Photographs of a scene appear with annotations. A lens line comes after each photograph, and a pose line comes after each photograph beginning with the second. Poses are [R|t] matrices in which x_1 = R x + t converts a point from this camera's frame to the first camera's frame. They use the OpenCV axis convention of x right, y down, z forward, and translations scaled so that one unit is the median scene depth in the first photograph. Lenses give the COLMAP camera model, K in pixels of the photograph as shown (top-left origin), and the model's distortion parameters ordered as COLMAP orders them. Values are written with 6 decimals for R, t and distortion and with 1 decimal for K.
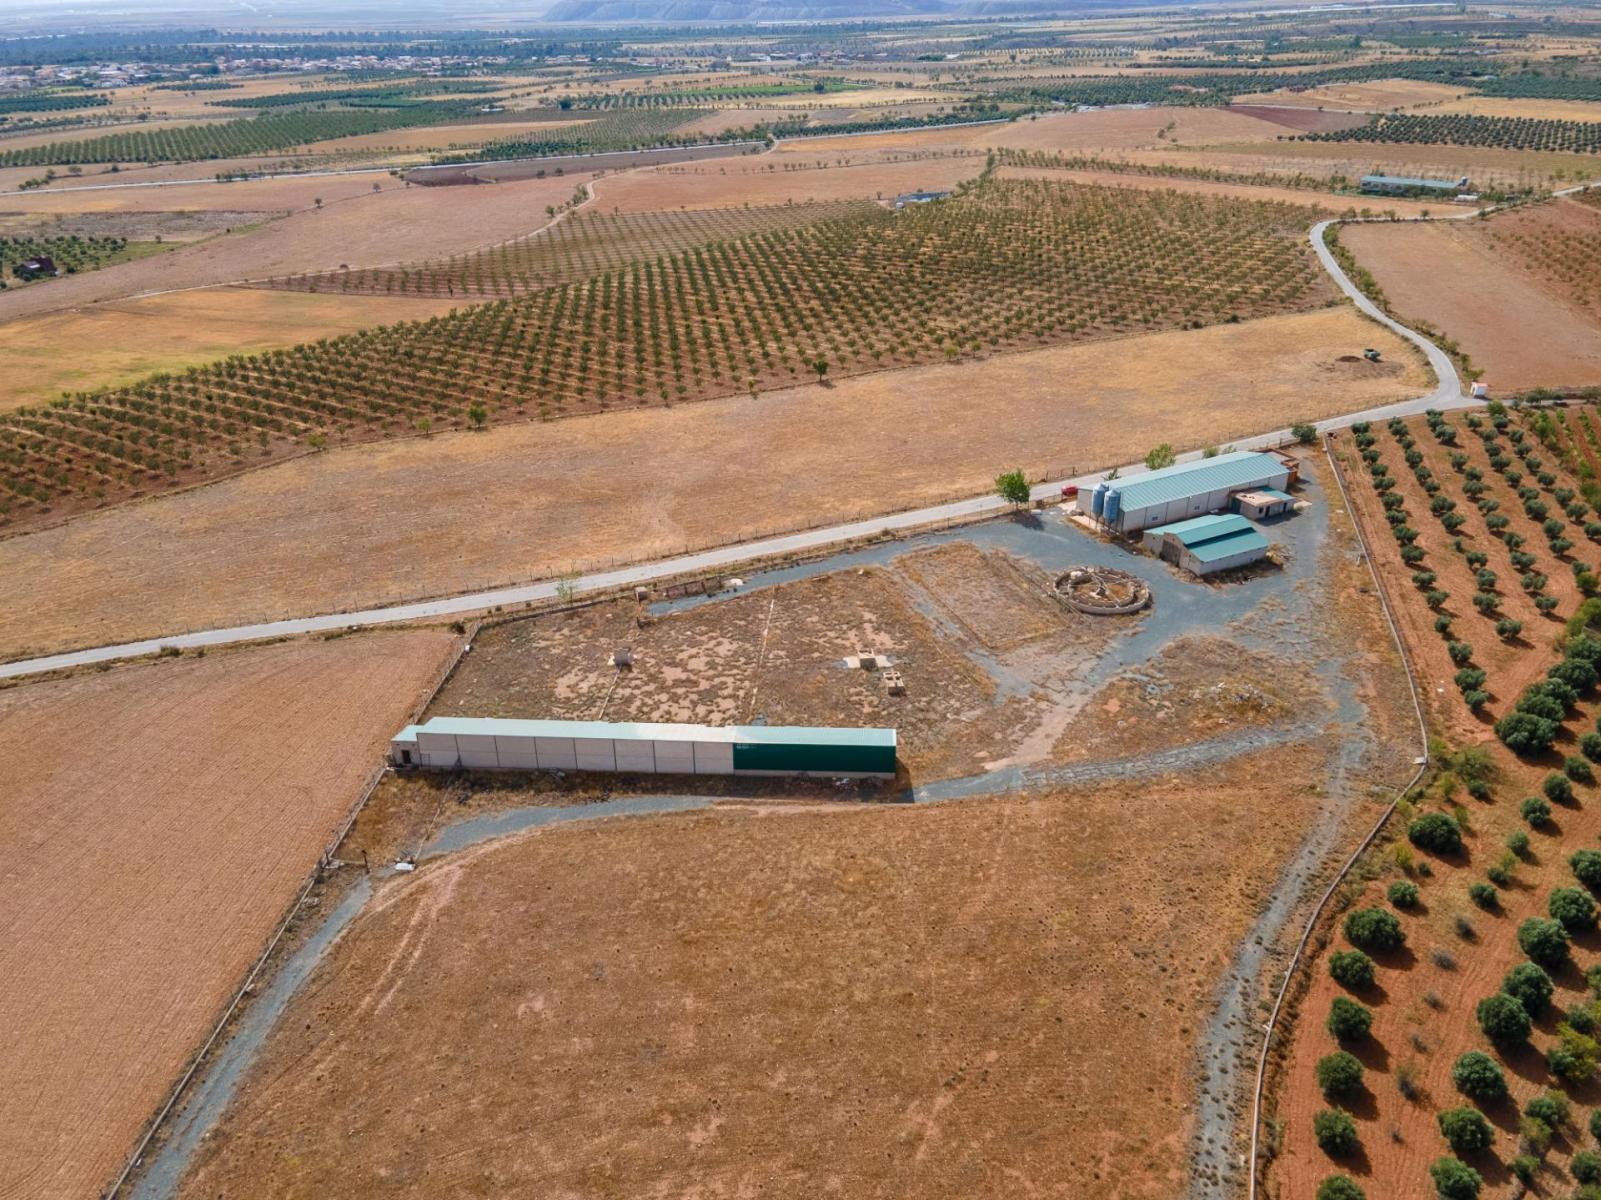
lens RADIAL K [[1174.0, 0, 800.5], [0, 1174.0, 600.0], [0, 0, 1]] dist [0.026986, 0.024900]
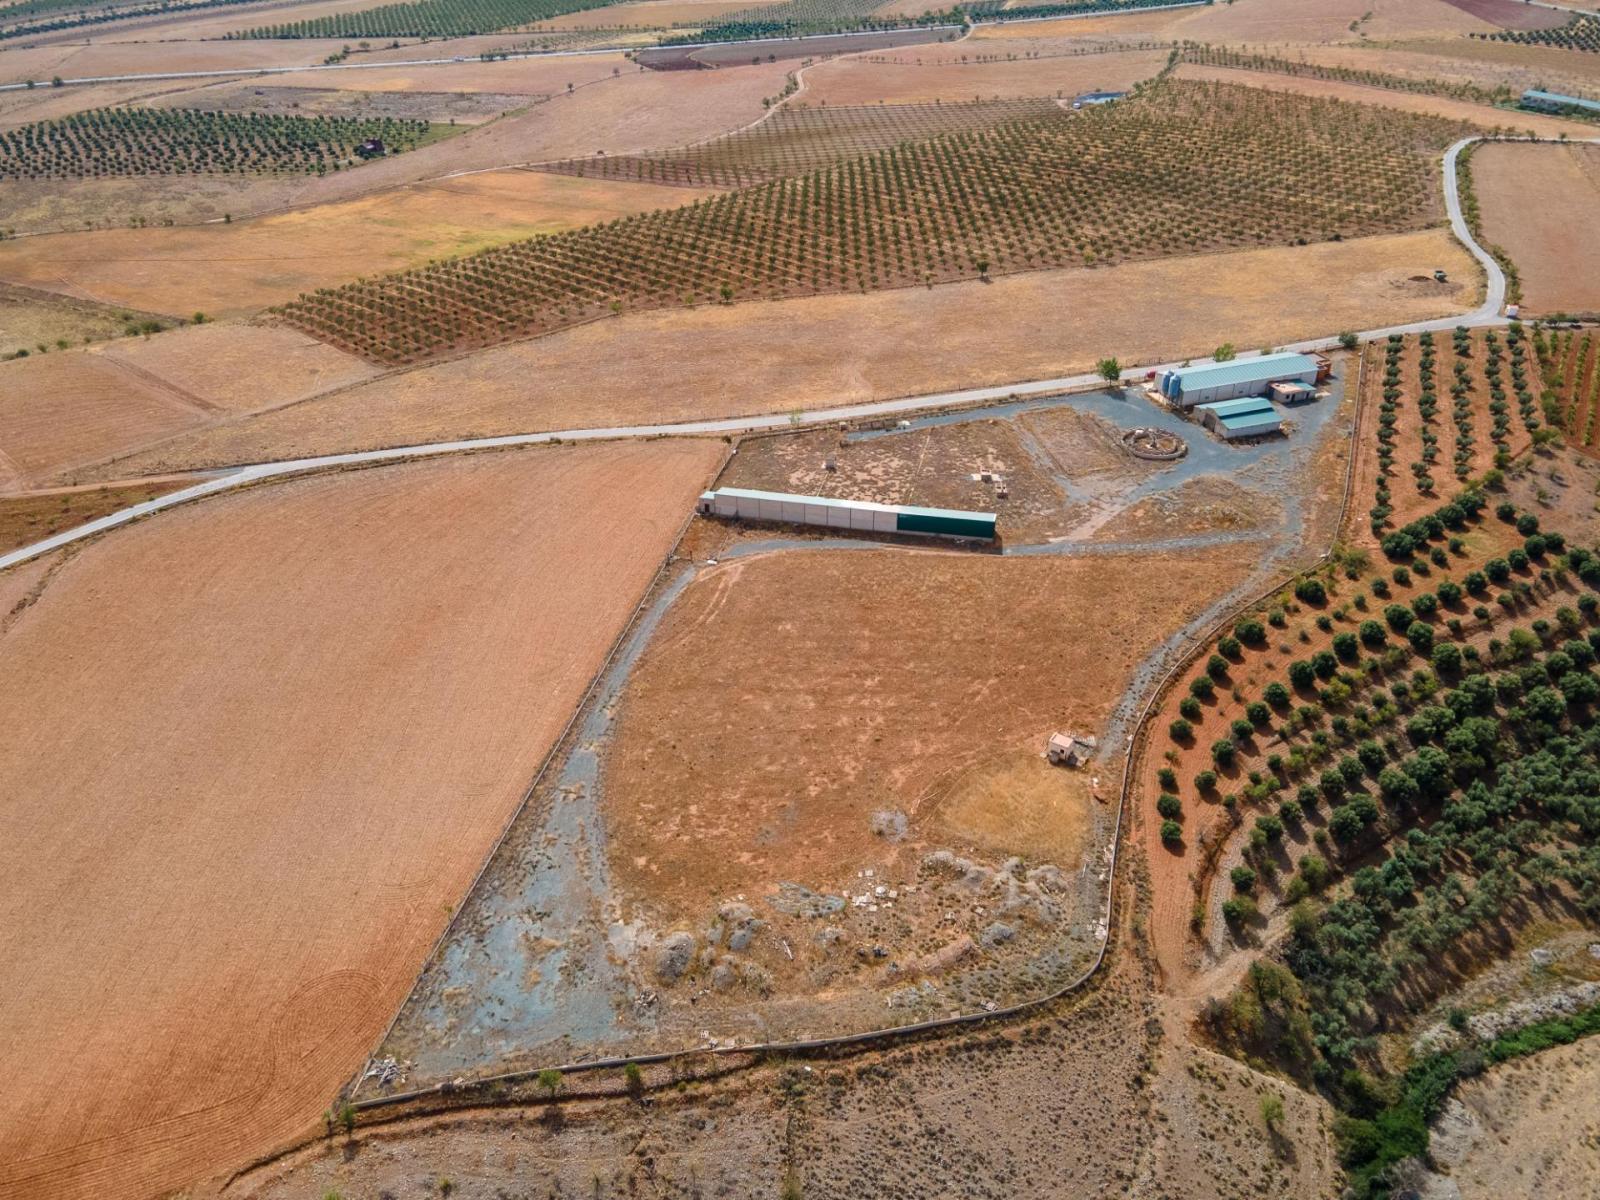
lens RADIAL K [[1173.3, 0, 800.0], [0, 1173.3, 600.0], [0, 0, 1]] dist [0.026986, 0.024900]
pose [[0.988308, 0.085096, -0.126518, 0.014709], [-0.070493, 0.990776, 0.115731, 0.032262], [0.135199, -0.105459, 0.985190, -0.370622]]
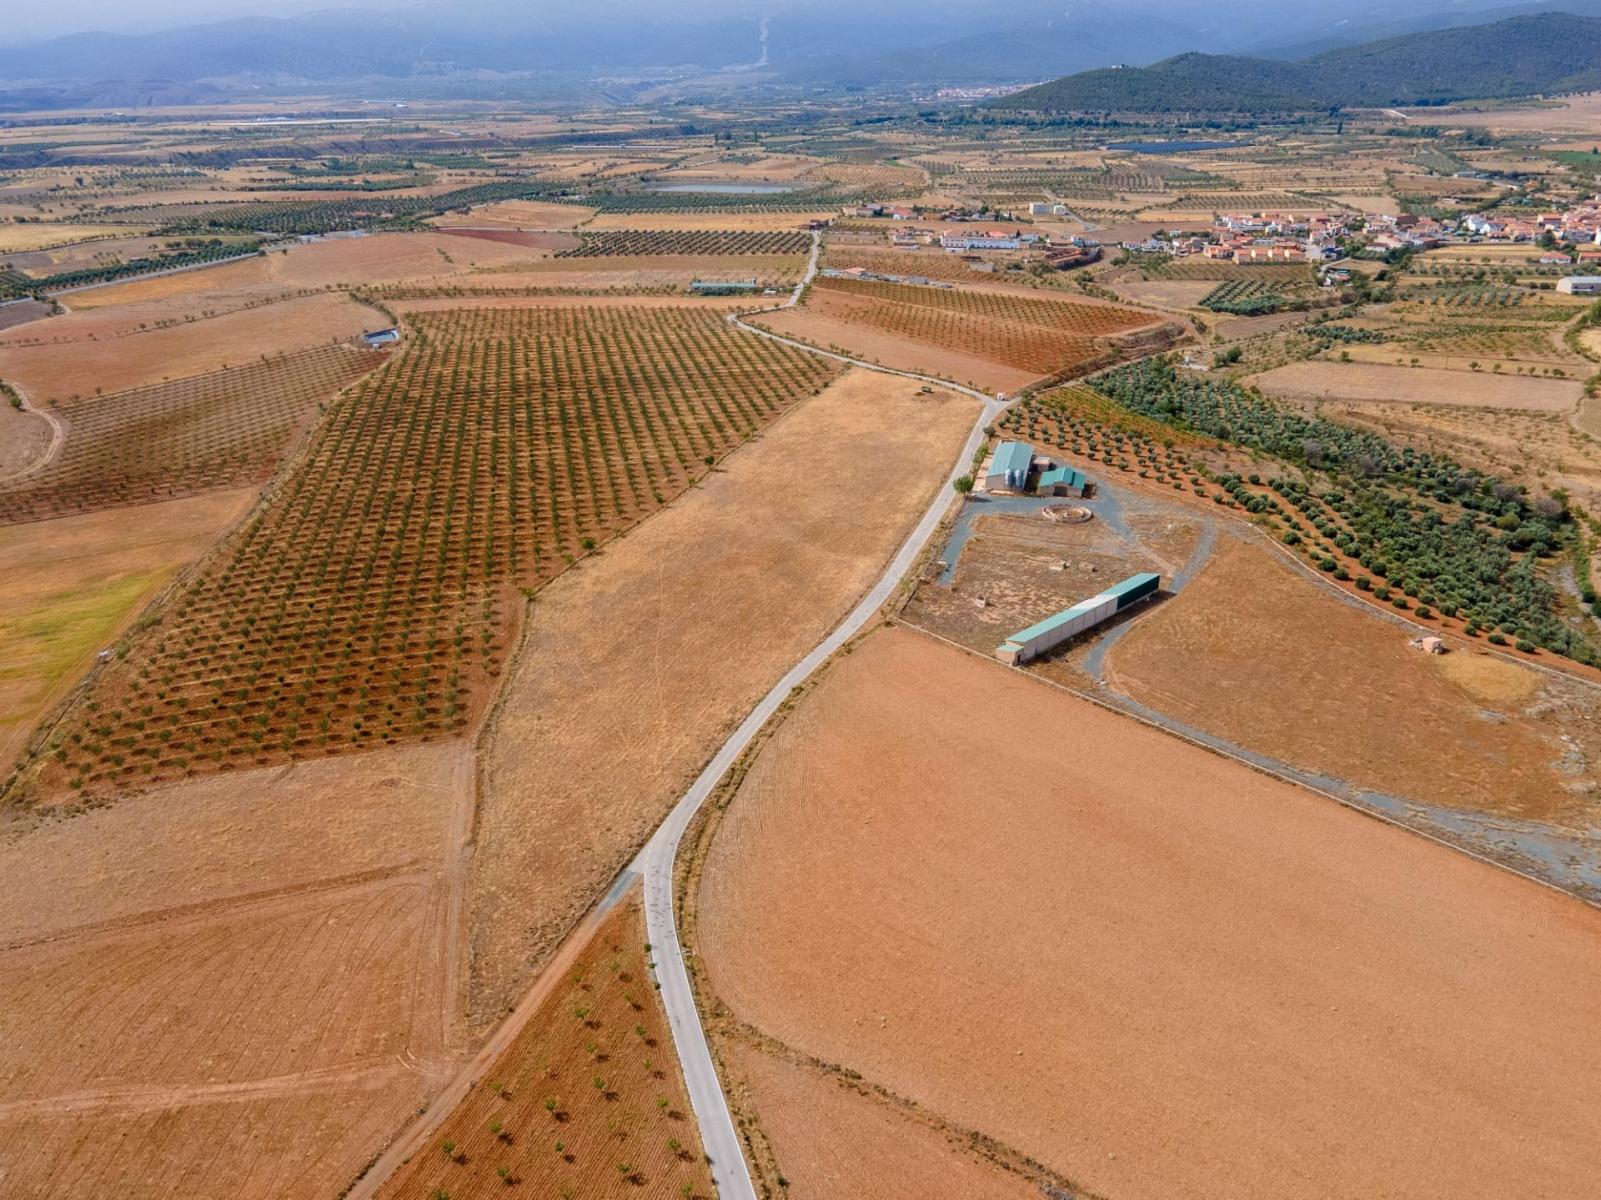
lens RADIAL K [[1174.0, 0, 800.5], [0, 1174.0, 600.0], [0, 0, 1]] dist [0.026986, 0.024900]
pose [[0.673328, -0.286455, 0.681596, -0.994756], [0.330952, 0.941151, 0.068600, -0.107782], [-0.661135, 0.179385, 0.728506, -0.077626]]
